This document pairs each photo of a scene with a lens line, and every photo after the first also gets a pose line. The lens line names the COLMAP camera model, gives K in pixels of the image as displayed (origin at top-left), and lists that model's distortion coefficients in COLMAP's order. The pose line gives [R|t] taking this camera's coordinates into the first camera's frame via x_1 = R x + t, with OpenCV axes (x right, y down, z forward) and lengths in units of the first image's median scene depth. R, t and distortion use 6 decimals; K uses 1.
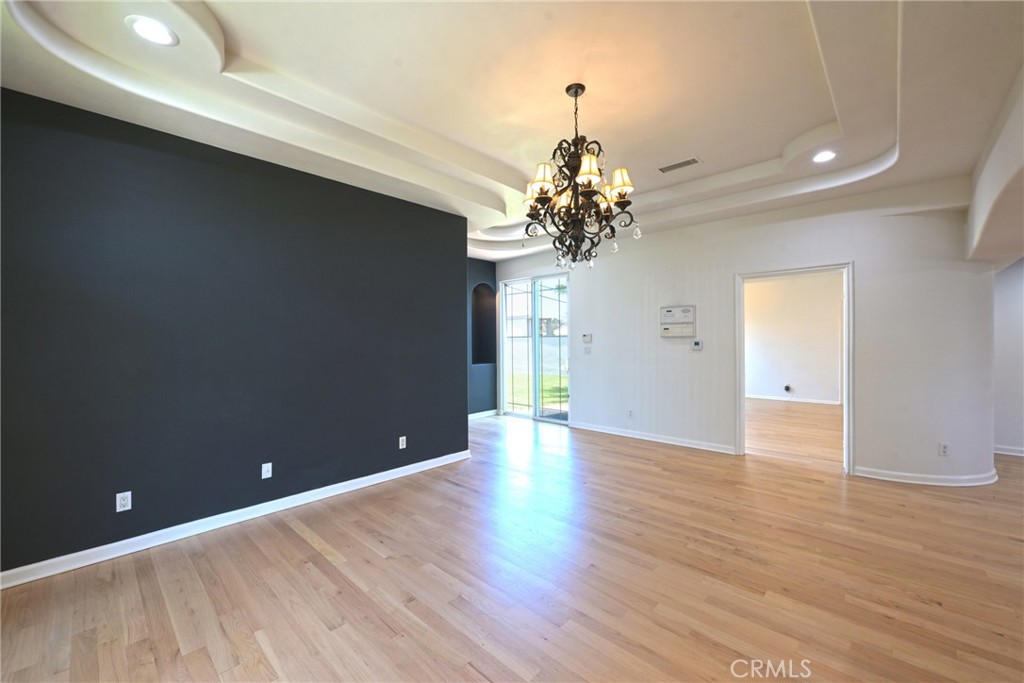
lens RADIAL K [[410.8, 0, 507.4], [0, 410.8, 342.7], [0, 0, 1]] dist [0.000252, -0.000146]
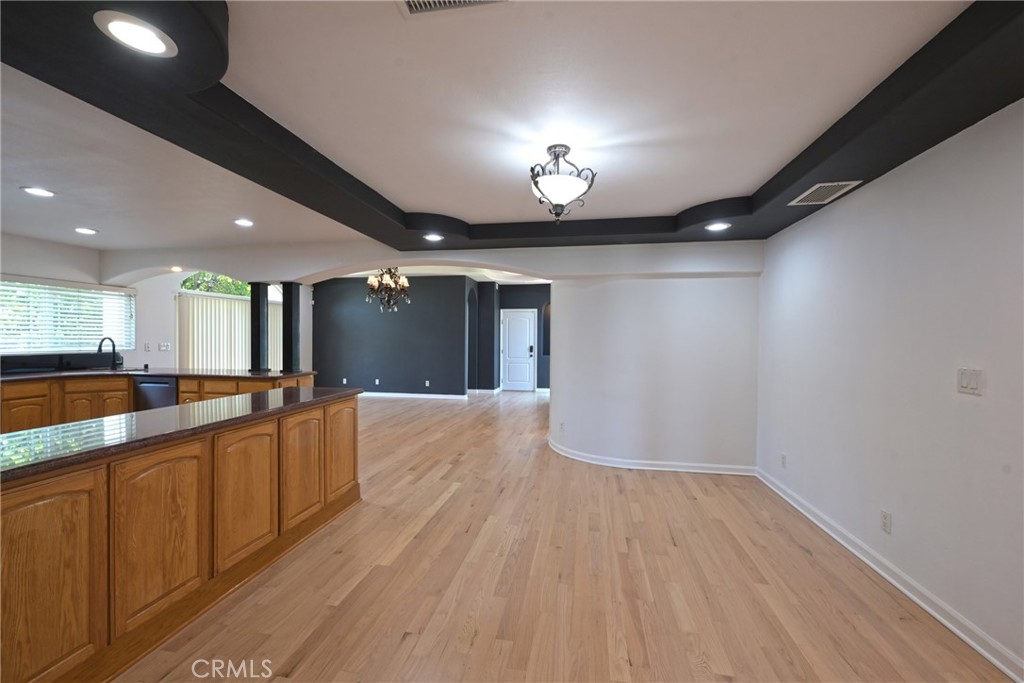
lens RADIAL K [[410.8, 0, 507.8], [0, 410.8, 343.0], [0, 0, 1]] dist [0.000252, -0.000146]
pose [[0.548053, 0.019876, -0.836207, 2.488731], [-0.014208, 0.999795, 0.014452, -0.024819], [0.836323, 0.003960, 0.548223, 0.172128]]
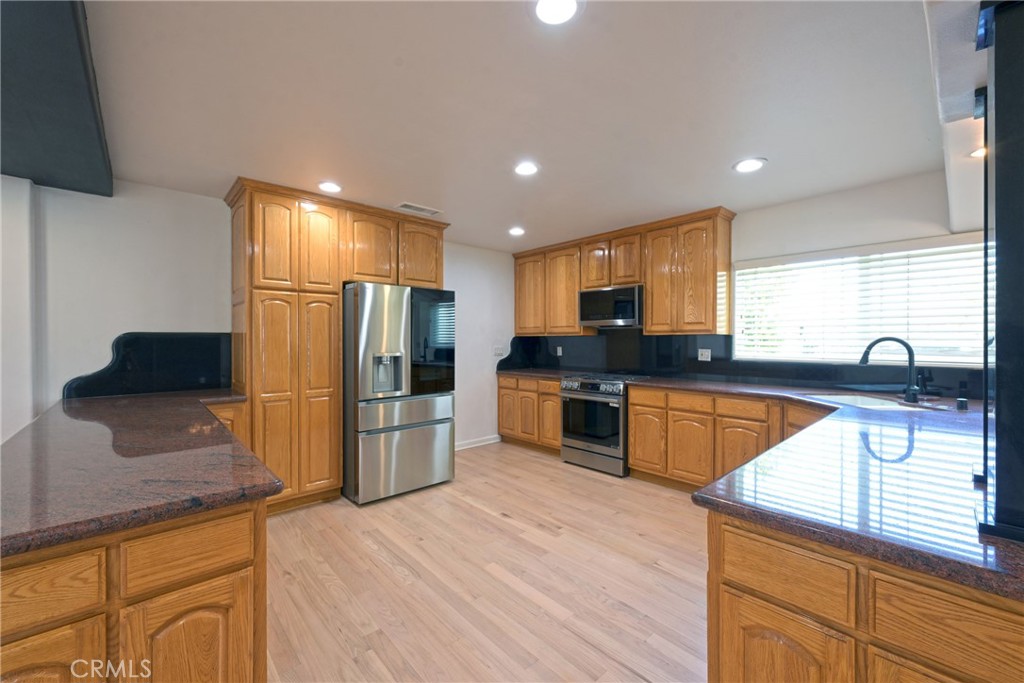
lens RADIAL K [[410.8, 0, 508.9], [0, 410.8, 343.1], [0, 0, 1]] dist [0.000252, -0.000146]
pose [[-0.997191, 0.007935, 0.074485, 0.952891], [0.009184, 0.999823, 0.016433, -0.009110], [-0.074341, 0.017071, -0.997087, 0.652462]]
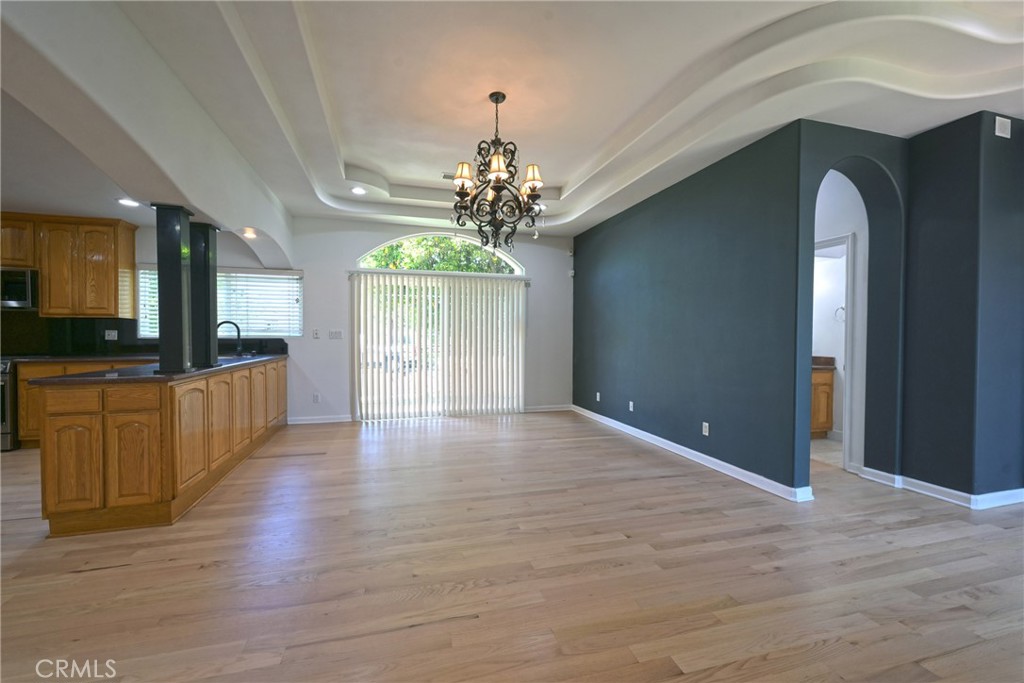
lens RADIAL K [[410.8, 0, 507.3], [0, 410.8, 341.8], [0, 0, 1]] dist [0.000252, -0.000146]
pose [[-0.507950, 0.018591, -0.861186, 1.024709], [-0.005394, 0.999679, 0.024762, 0.034131], [0.861370, 0.017223, -0.507687, 1.439386]]
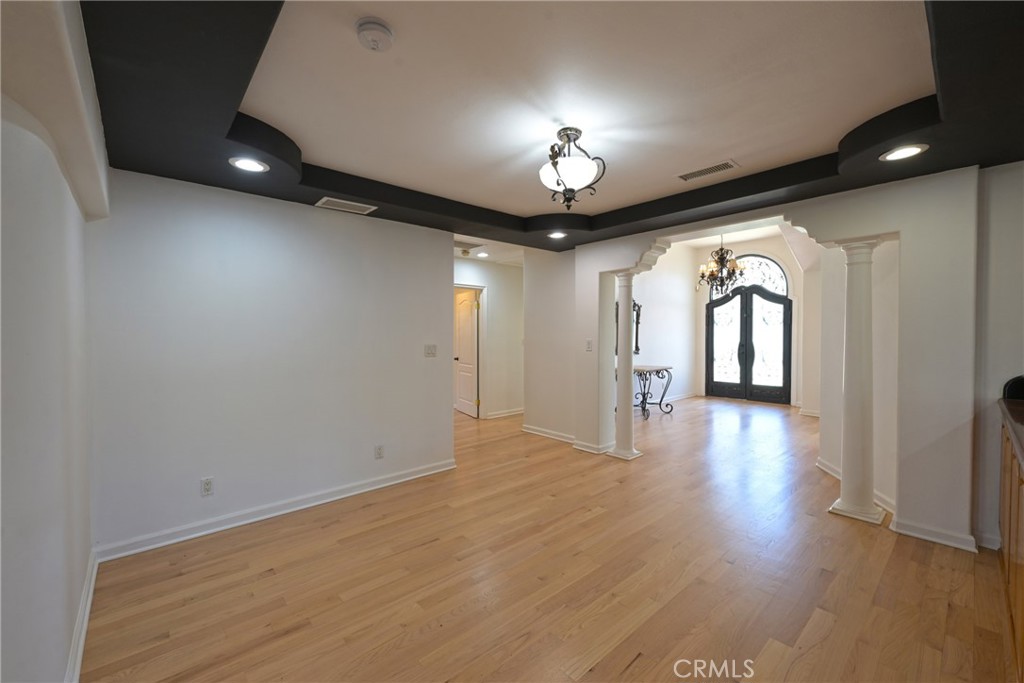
lens RADIAL K [[410.8, 0, 508.4], [0, 410.8, 342.4], [0, 0, 1]] dist [0.000252, -0.000146]
pose [[0.082653, -0.015315, 0.996461, 1.107967], [0.008747, 0.999855, 0.014641, -0.010509], [-0.996540, 0.007506, 0.082775, 0.733430]]
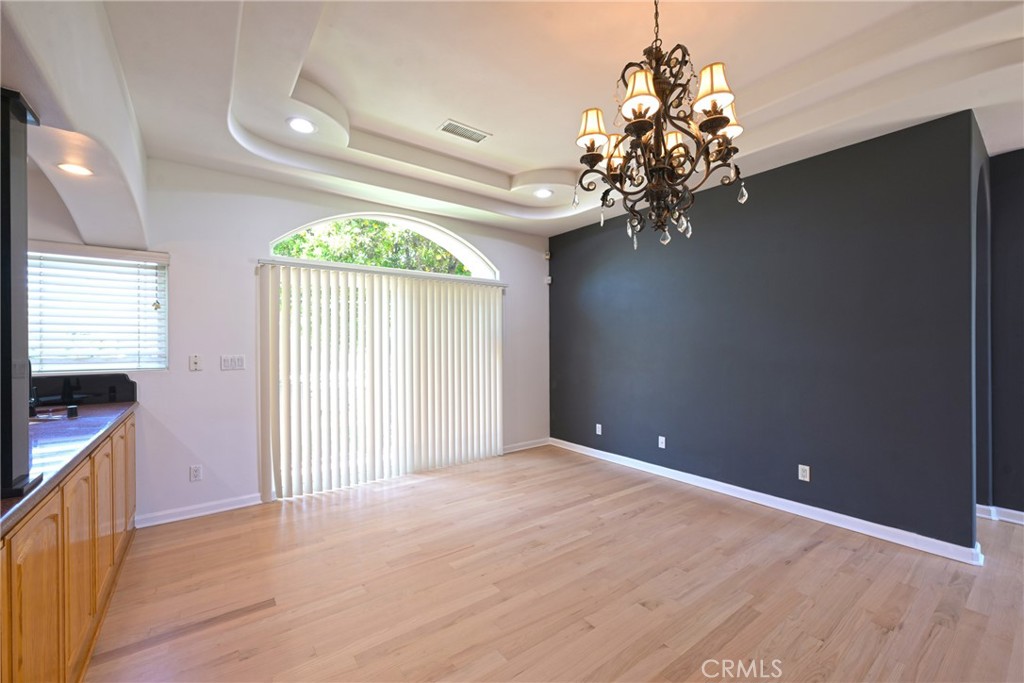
lens RADIAL K [[410.8, 0, 507.9], [0, 410.8, 342.5], [0, 0, 1]] dist [0.000252, -0.000146]
pose [[-0.168131, 0.005733, -0.985748, 0.800596], [-0.000040, 0.999983, 0.005823, -0.010258], [0.985765, 0.001019, -0.168128, 0.770655]]
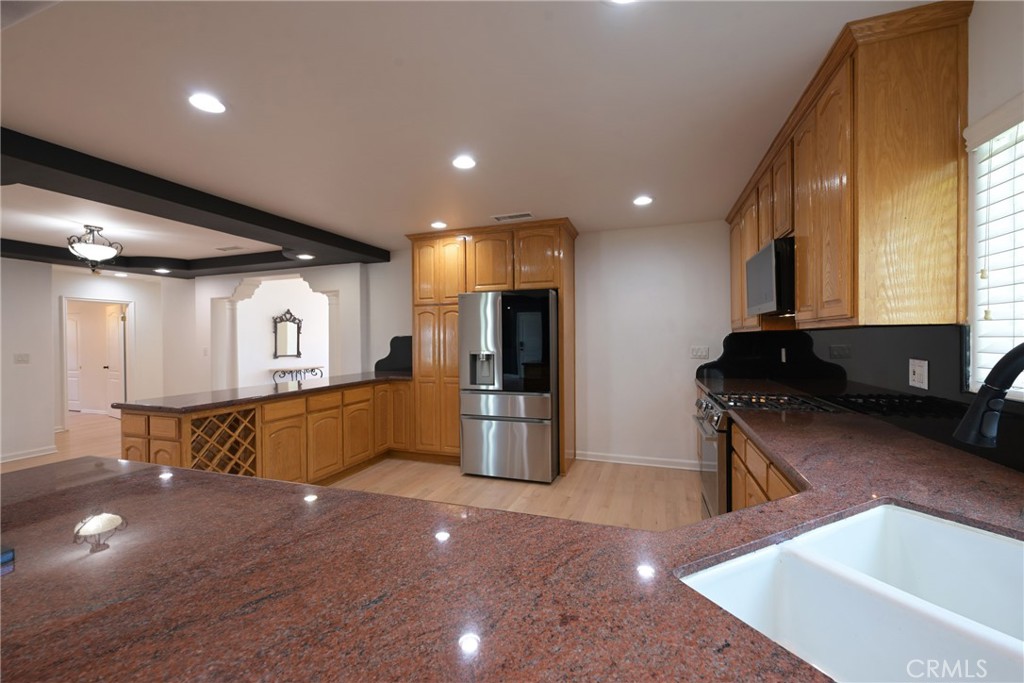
lens RADIAL K [[410.8, 0, 509.4], [0, 410.8, 342.7], [0, 0, 1]] dist [0.000252, -0.000146]
pose [[-0.410932, 0.001393, 0.911665, 0.160657], [0.020965, 0.999749, 0.007923, -0.002574], [-0.911425, 0.022369, -0.410858, 0.025788]]
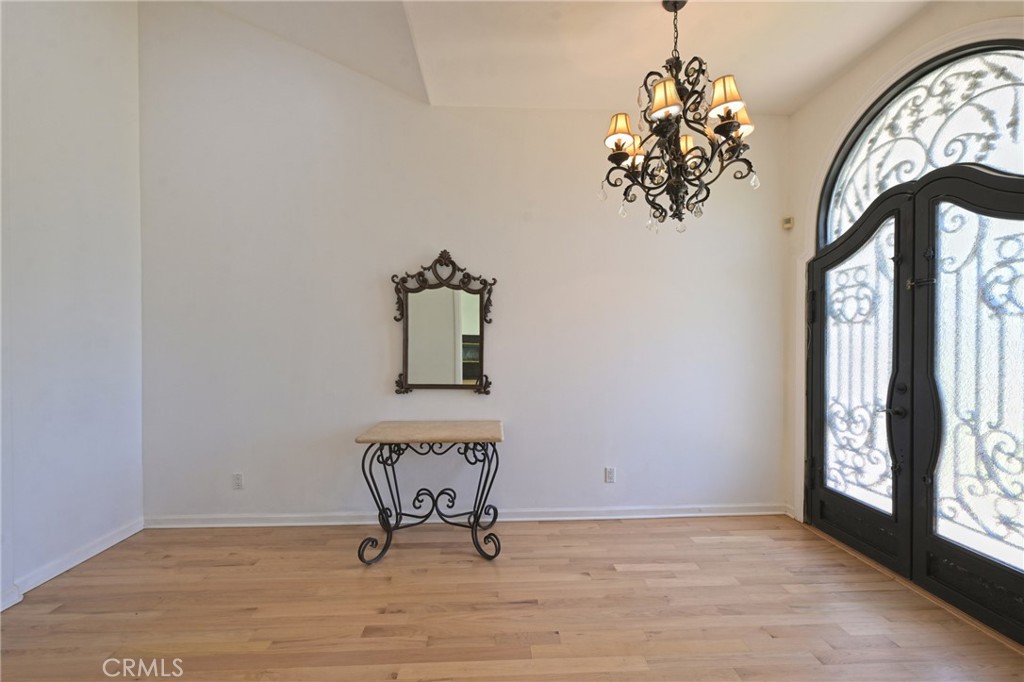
lens RADIAL K [[410.8, 0, 508.3], [0, 410.8, 348.4], [0, 0, 1]] dist [0.000252, -0.000146]
pose [[0.676615, -0.005819, 0.736314, 2.808624], [0.001622, 0.999978, 0.006412, -0.020422], [-0.736335, -0.003144, 0.676609, -0.529171]]
